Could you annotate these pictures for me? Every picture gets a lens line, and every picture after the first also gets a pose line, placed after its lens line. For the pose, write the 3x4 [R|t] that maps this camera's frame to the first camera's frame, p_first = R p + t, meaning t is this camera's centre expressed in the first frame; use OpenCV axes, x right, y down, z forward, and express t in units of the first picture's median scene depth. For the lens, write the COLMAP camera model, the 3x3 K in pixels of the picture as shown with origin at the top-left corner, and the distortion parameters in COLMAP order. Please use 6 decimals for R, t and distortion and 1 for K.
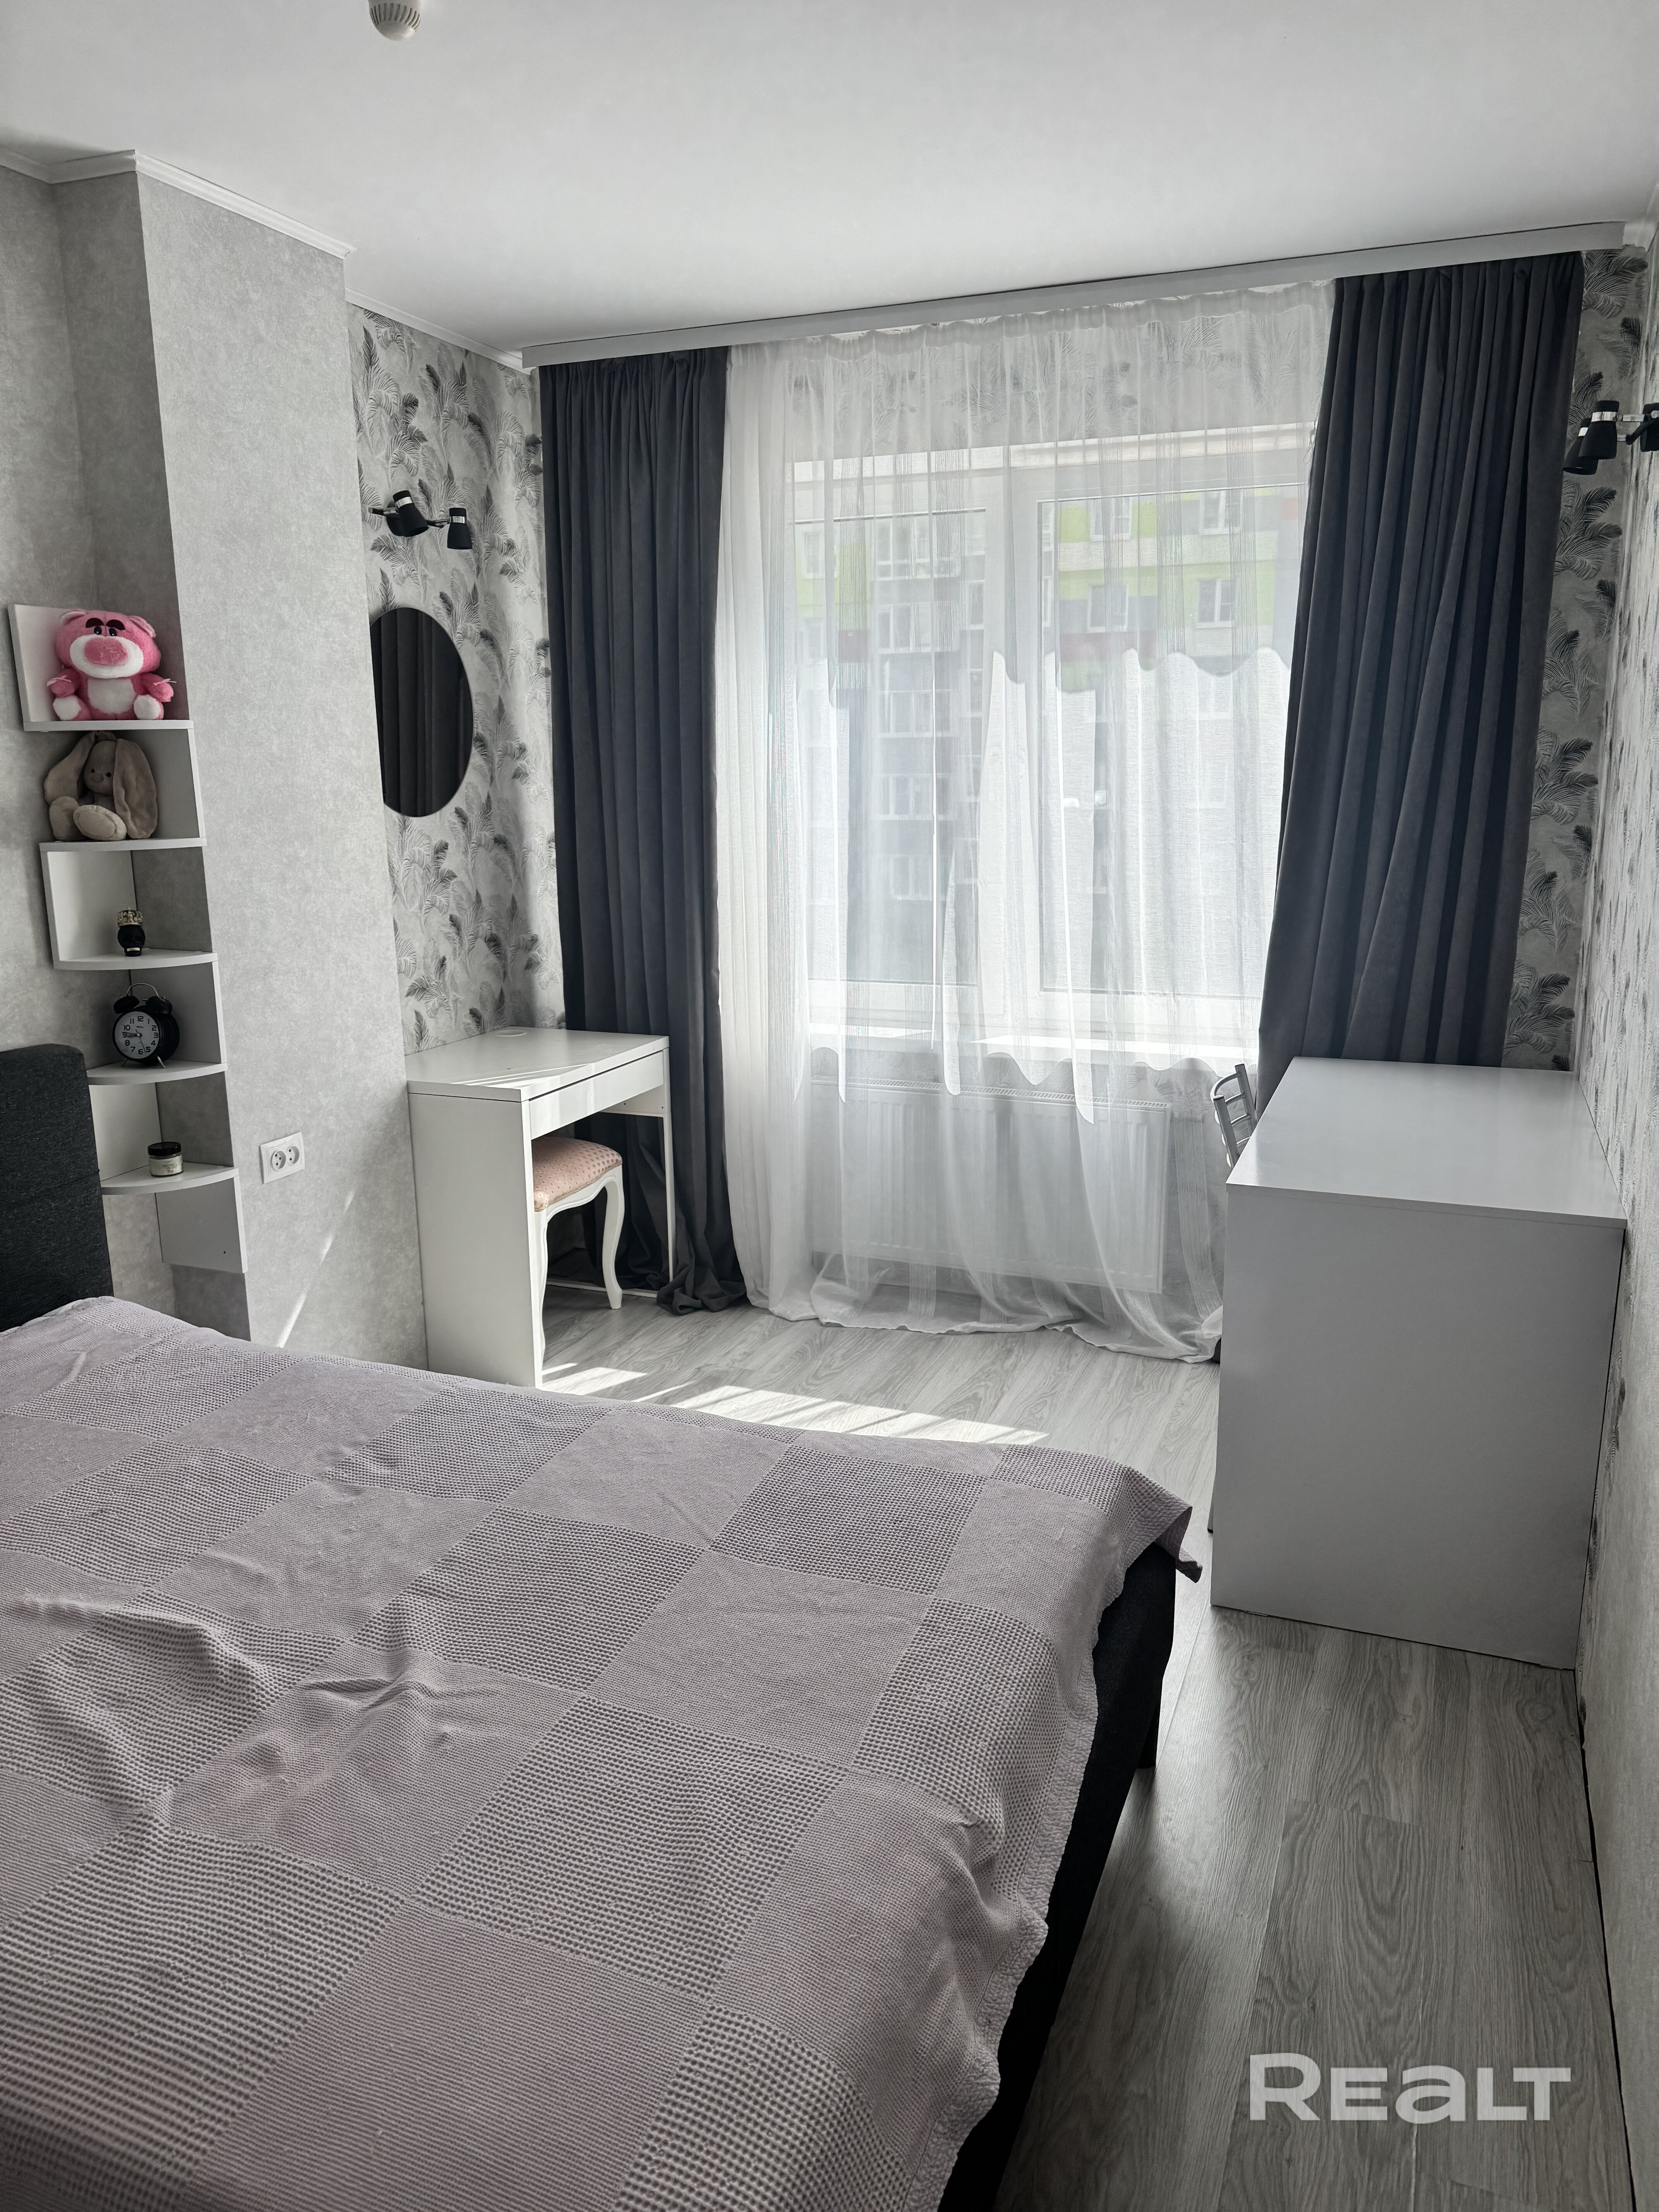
lens RADIAL K [[1554.0, 0, 838.4], [0, 1554.0, 1067.8], [0, 0, 1]] dist [-0.023698, -0.040567]
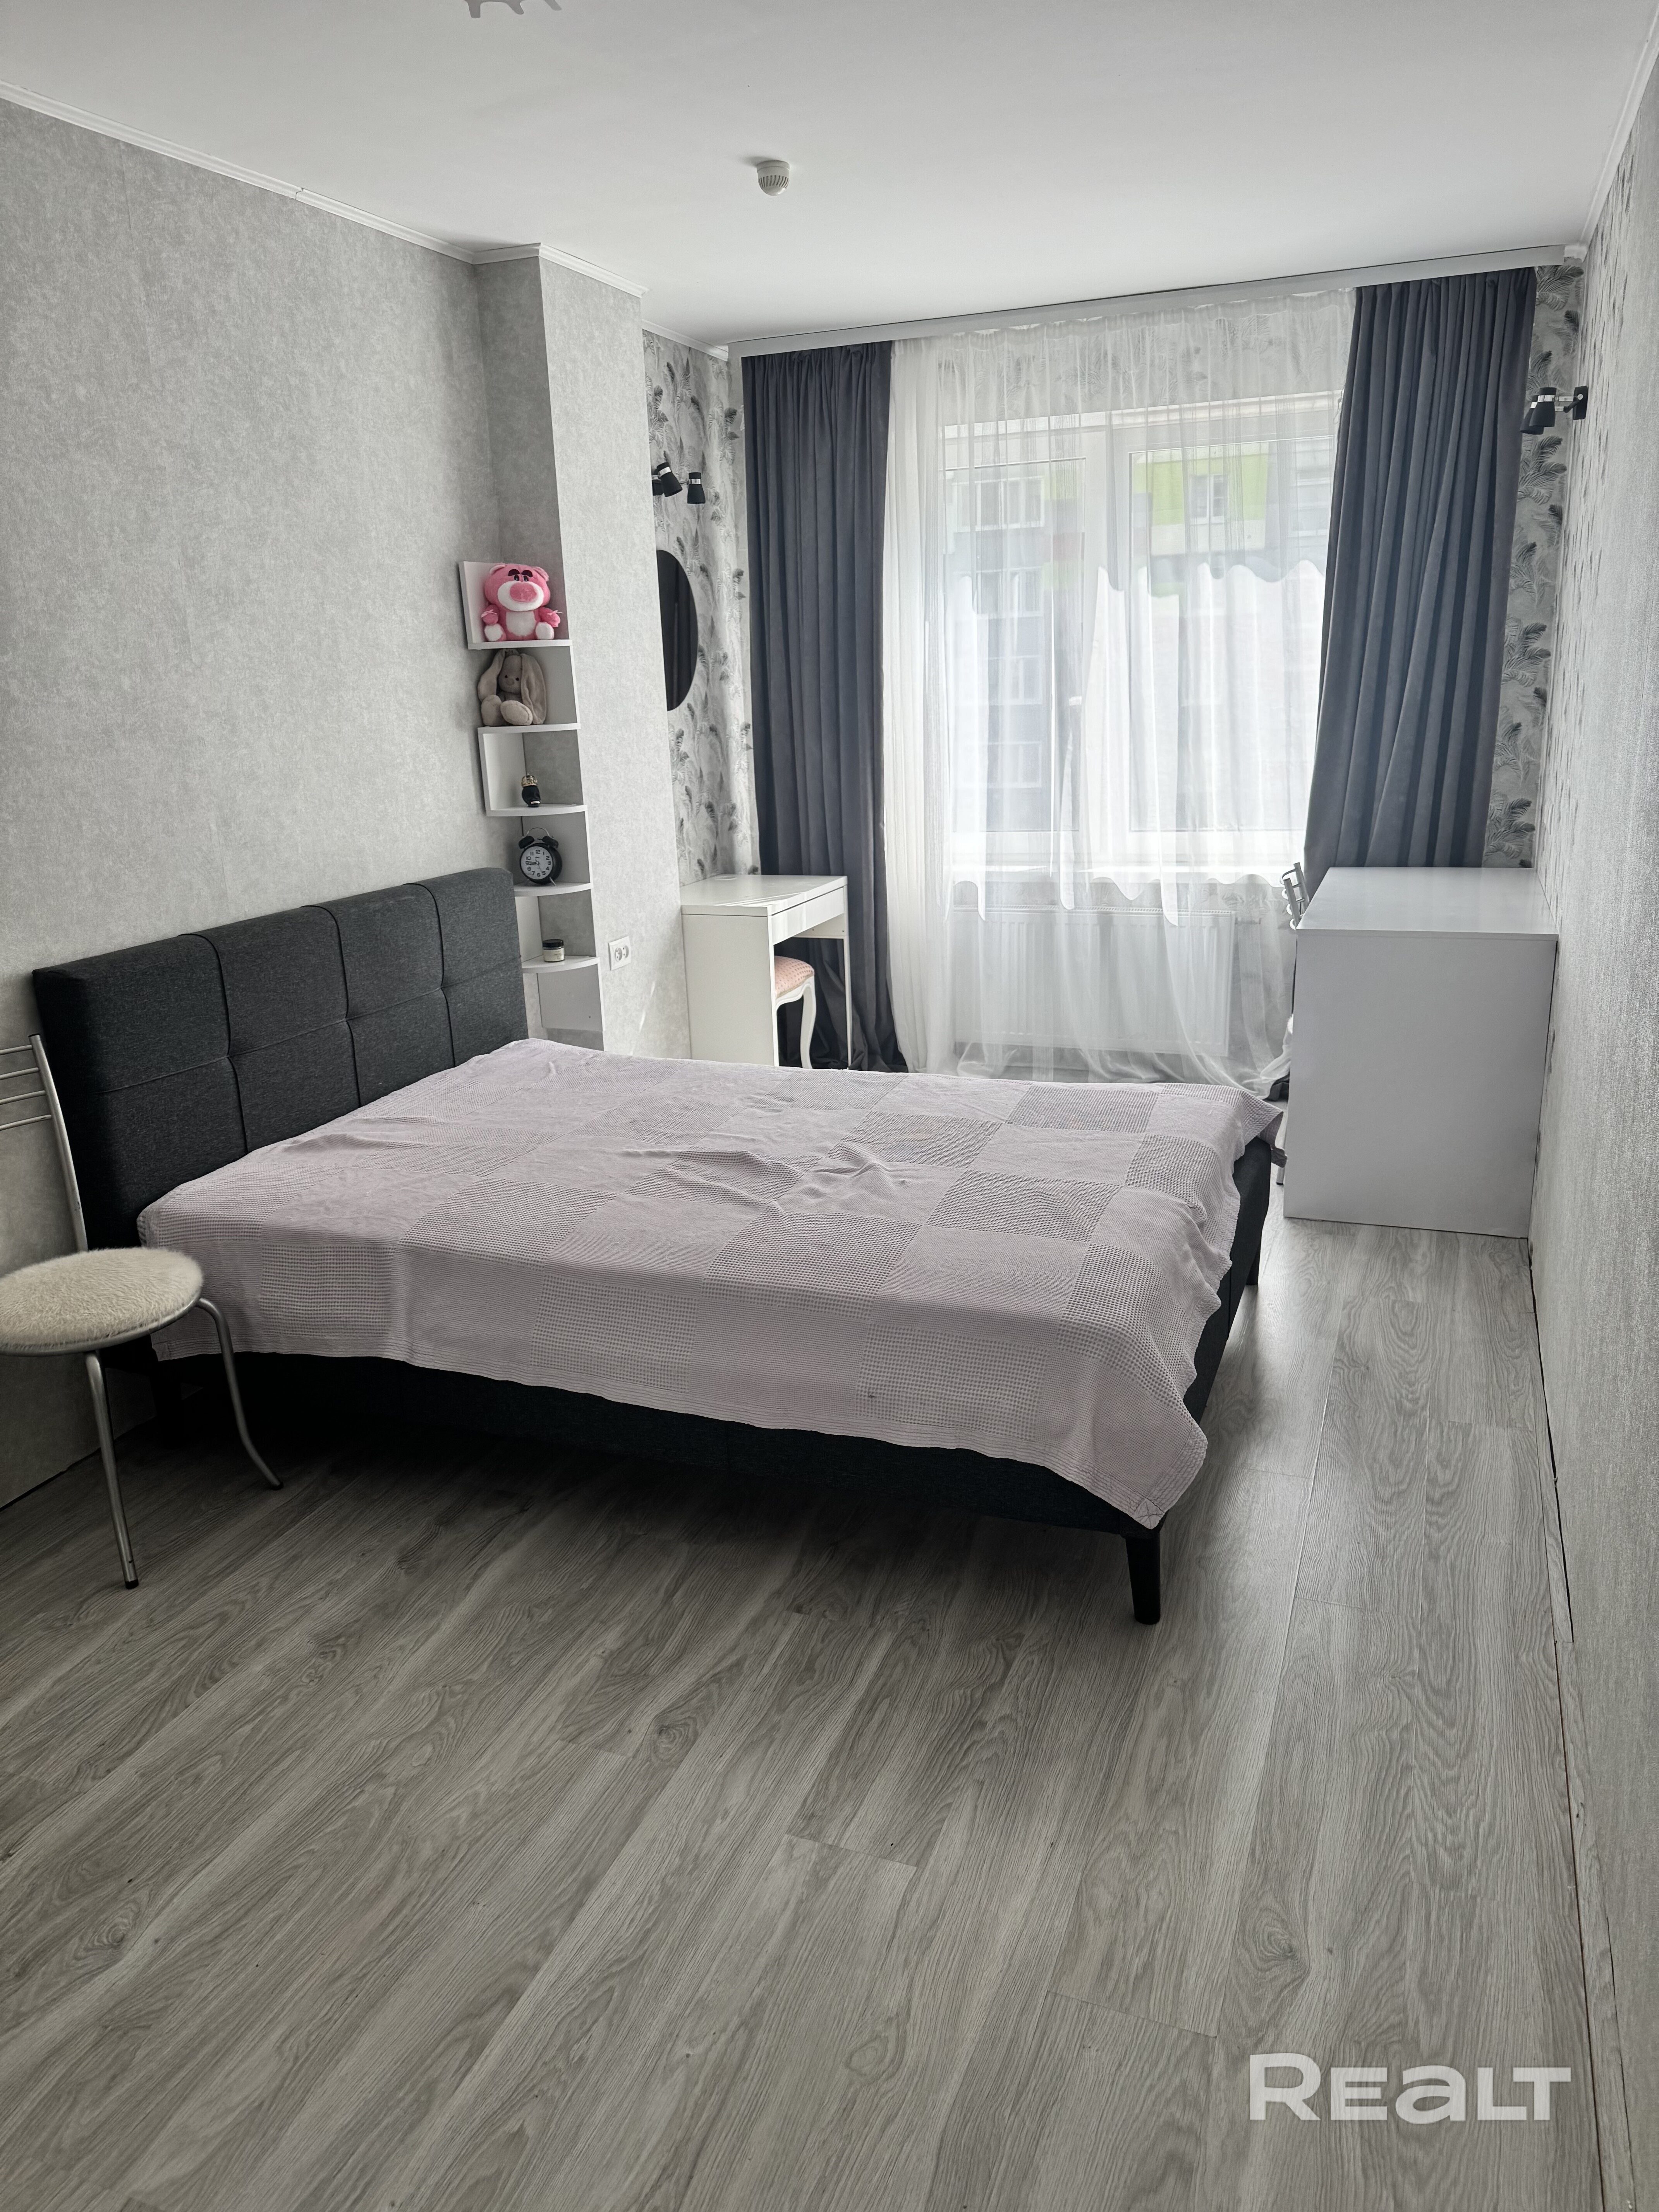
lens RADIAL K [[1502.5, 0, 829.5], [0, 1502.5, 1106.0], [0, 0, 1]] dist [-0.002286, -0.116283]
pose [[0.999364, -0.031014, -0.017593, -0.132873], [0.032423, 0.995729, 0.086440, 0.077188], [0.014837, -0.086956, 0.996102, -0.346655]]
